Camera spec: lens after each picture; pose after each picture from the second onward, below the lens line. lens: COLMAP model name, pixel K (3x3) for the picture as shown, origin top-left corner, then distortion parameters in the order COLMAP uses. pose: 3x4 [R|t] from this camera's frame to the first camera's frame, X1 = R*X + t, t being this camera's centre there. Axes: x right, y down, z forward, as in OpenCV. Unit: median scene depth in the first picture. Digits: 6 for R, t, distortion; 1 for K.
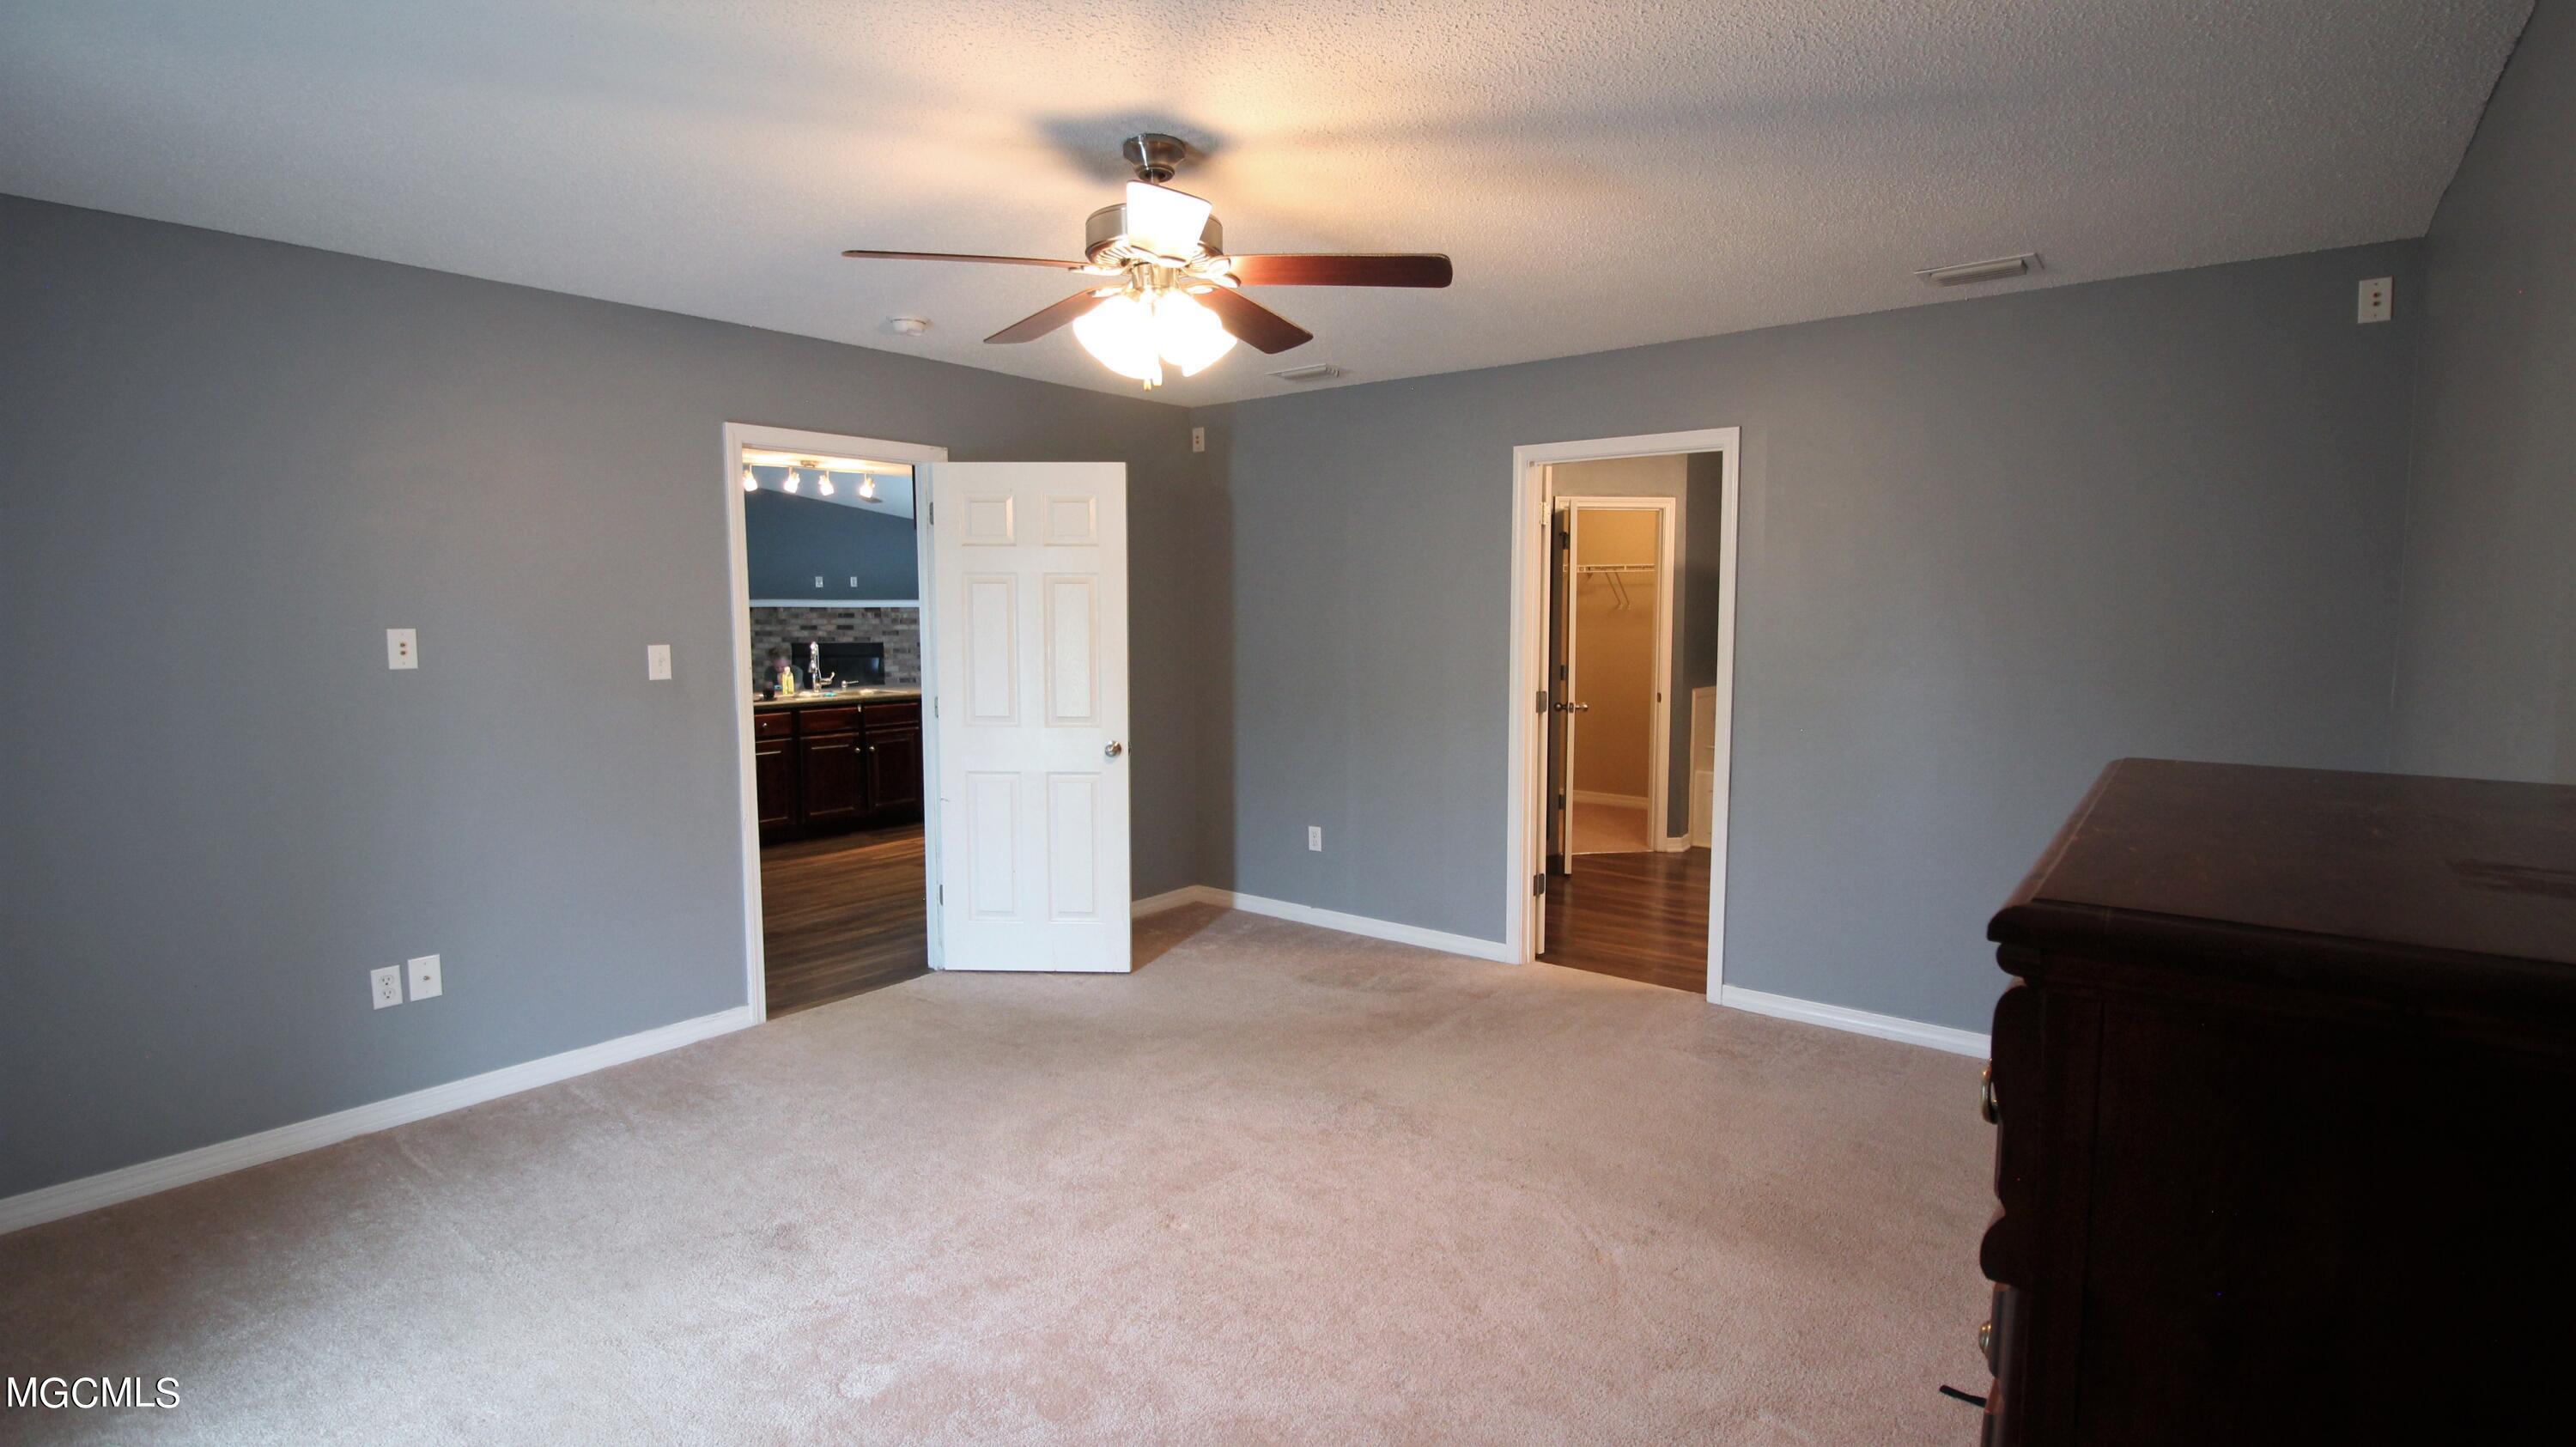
lens RADIAL K [[1197.7, 0, 1298.9], [0, 1197.7, 712.0], [0, 0, 1]] dist [-0.006051, -0.003996]
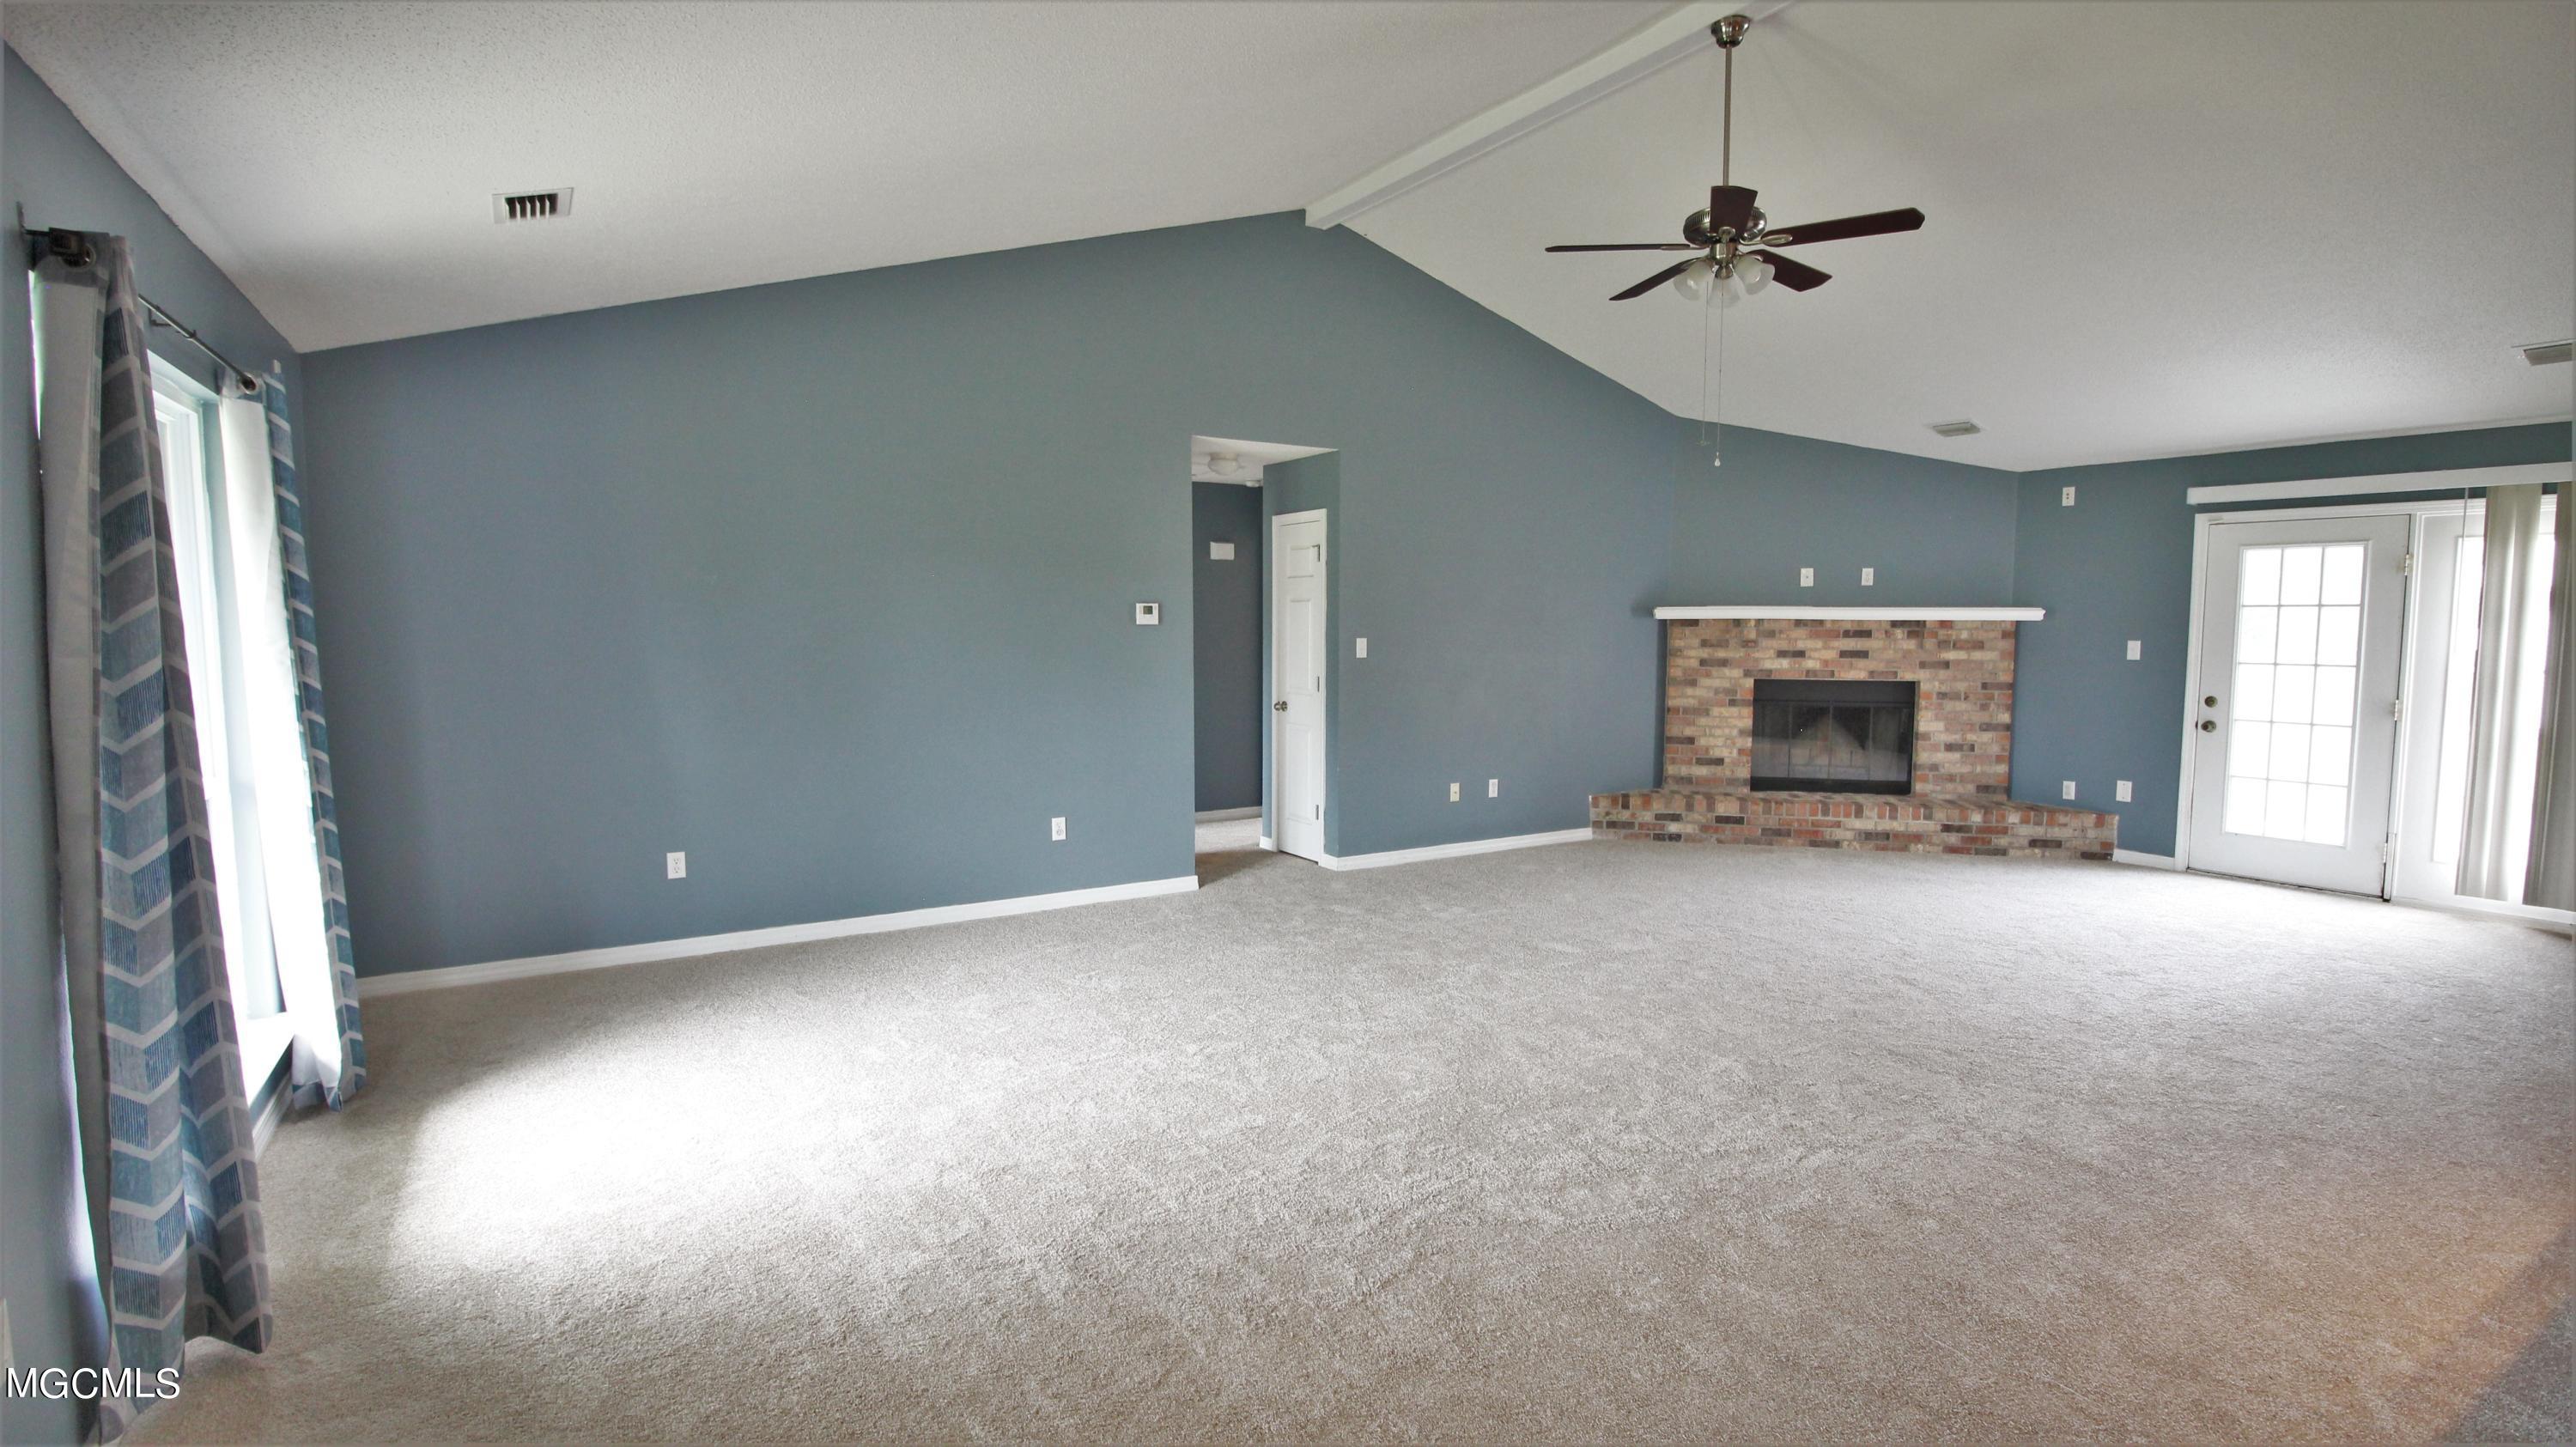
lens RADIAL K [[1197.7, 0, 1292.2], [0, 1197.7, 716.8], [0, 0, 1]] dist [-0.006051, -0.003996]
pose [[0.936964, 0.033982, -0.347770, -0.433304], [-0.034228, 0.999399, 0.005437, -0.033750], [0.347746, 0.006809, 0.937564, 0.353797]]
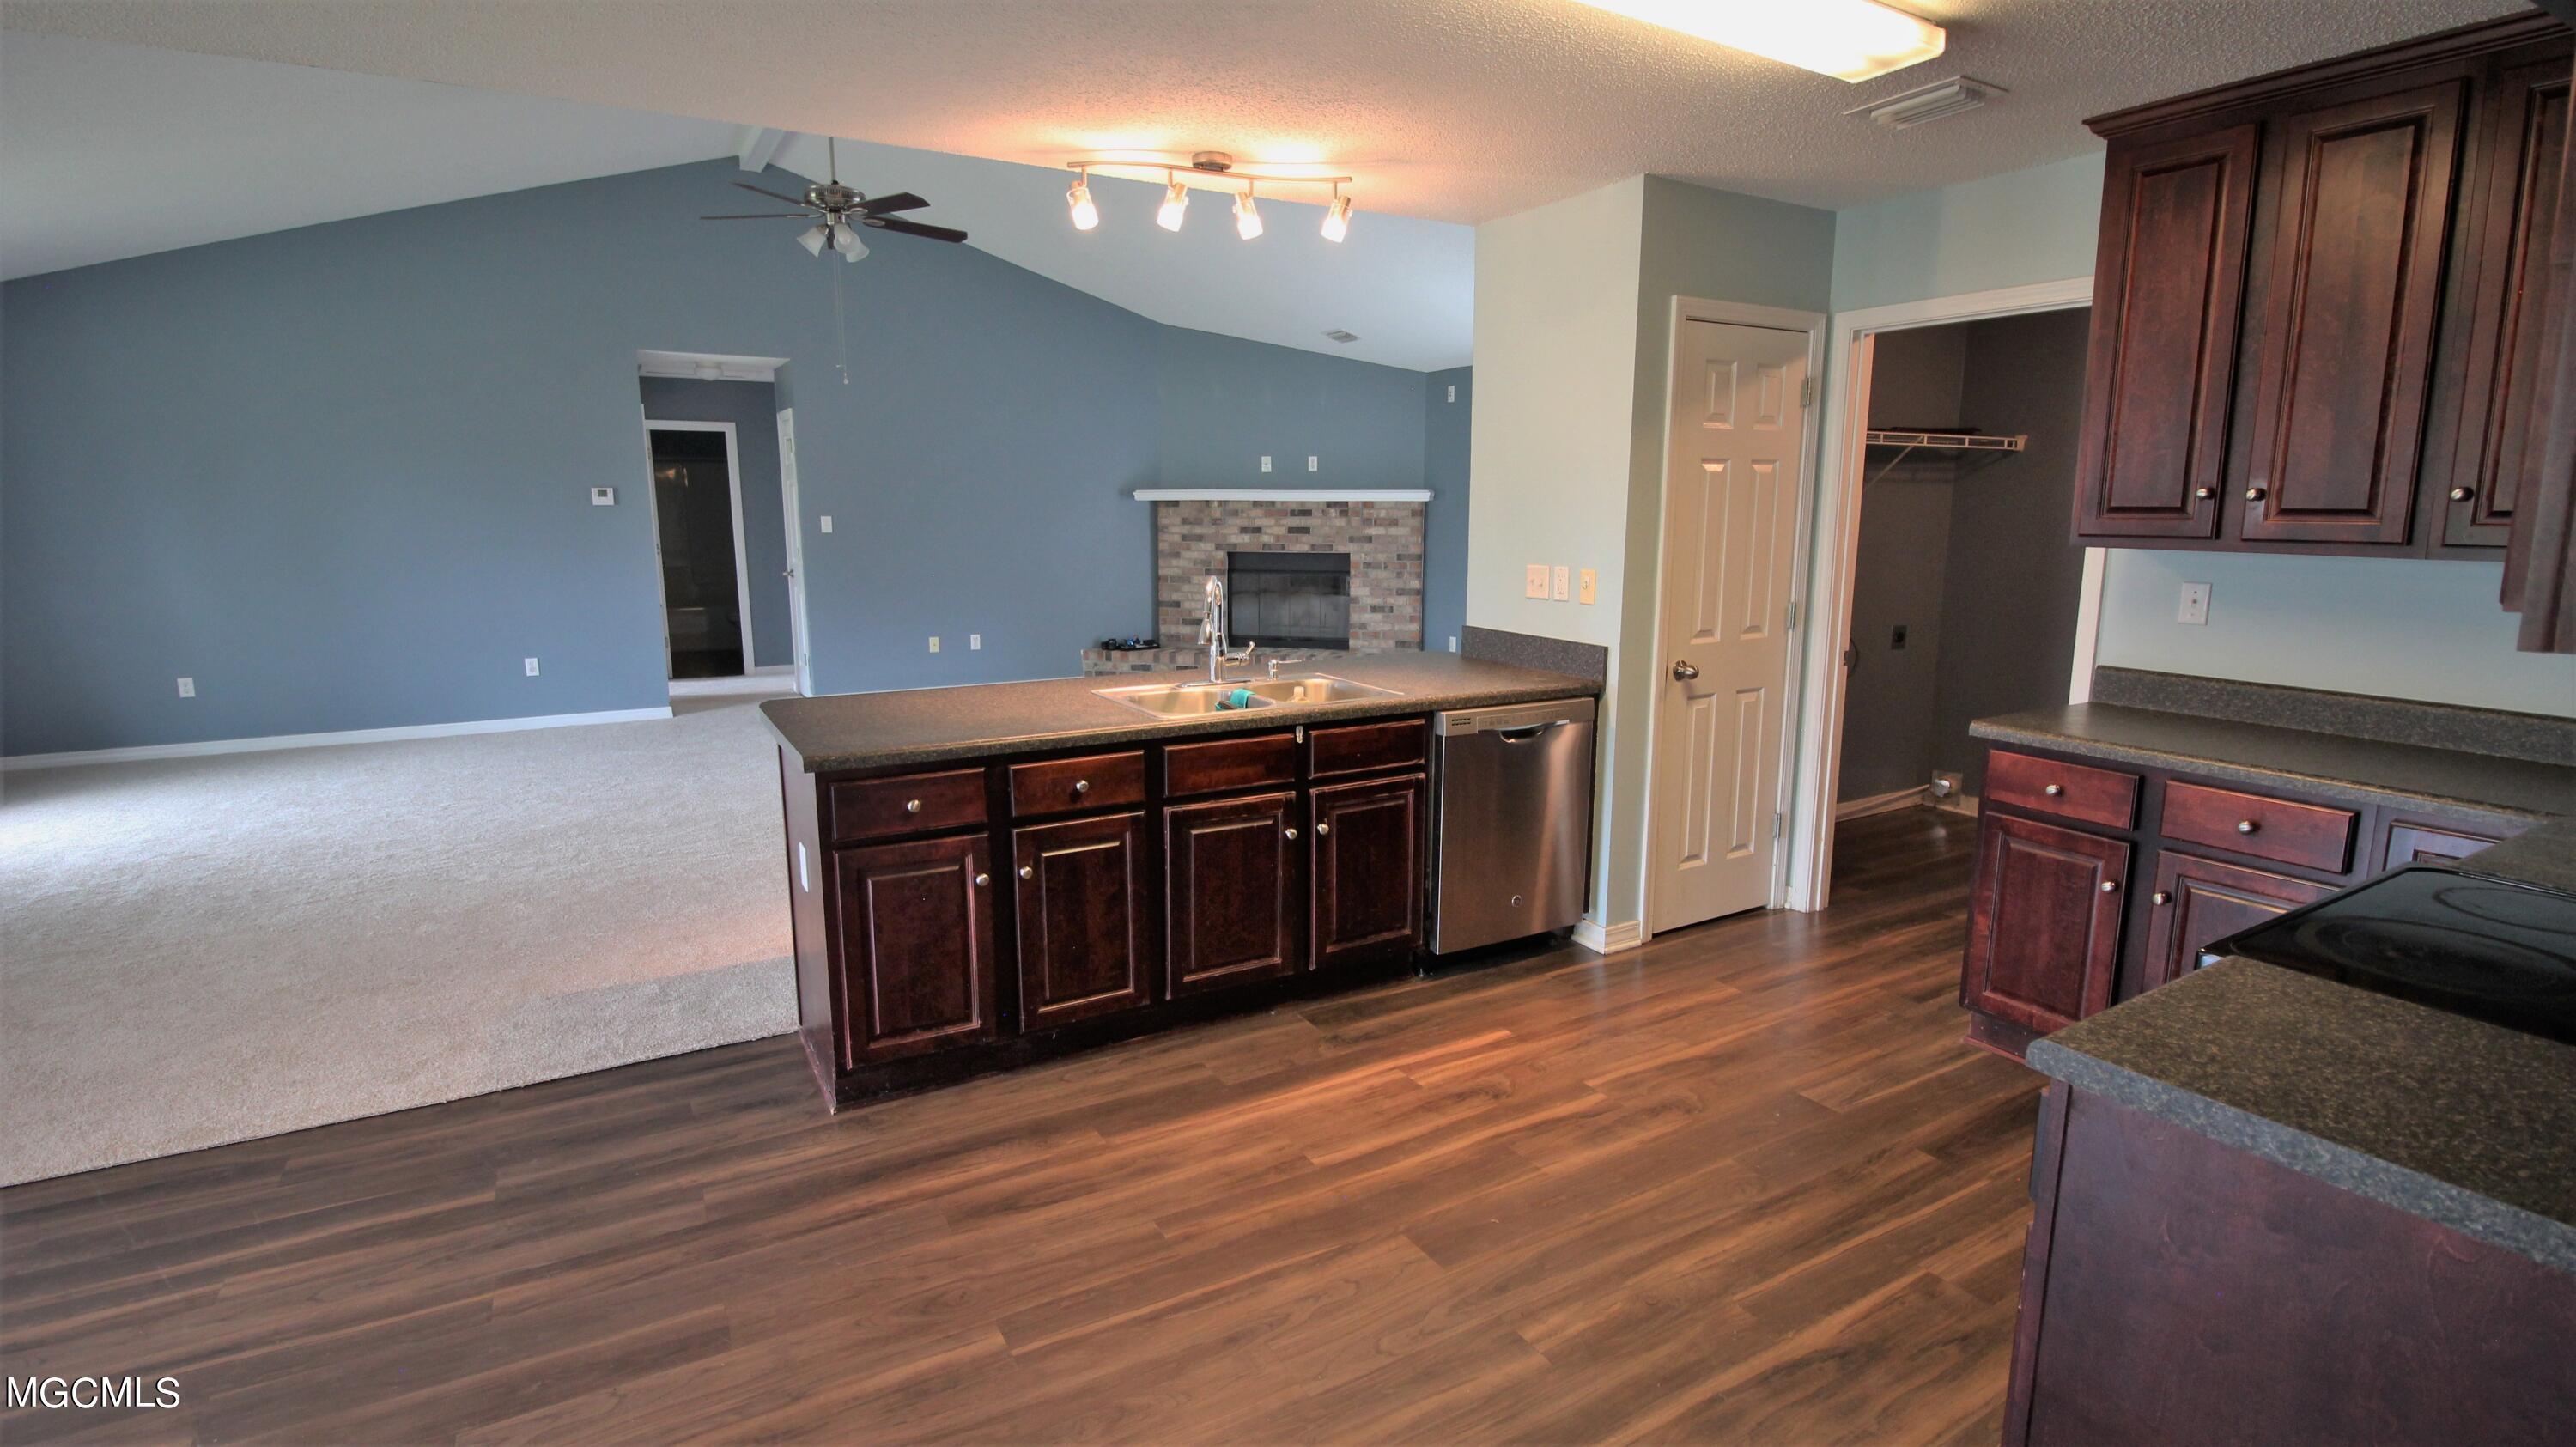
lens RADIAL K [[1197.7, 0, 1292.0], [0, 1197.7, 722.9], [0, 0, 1]] dist [-0.006051, -0.003996]
pose [[0.928914, 0.069703, -0.363676, -0.122717], [-0.034375, 0.994115, 0.102733, -0.030906], [0.368697, -0.082929, 0.925843, 0.346560]]
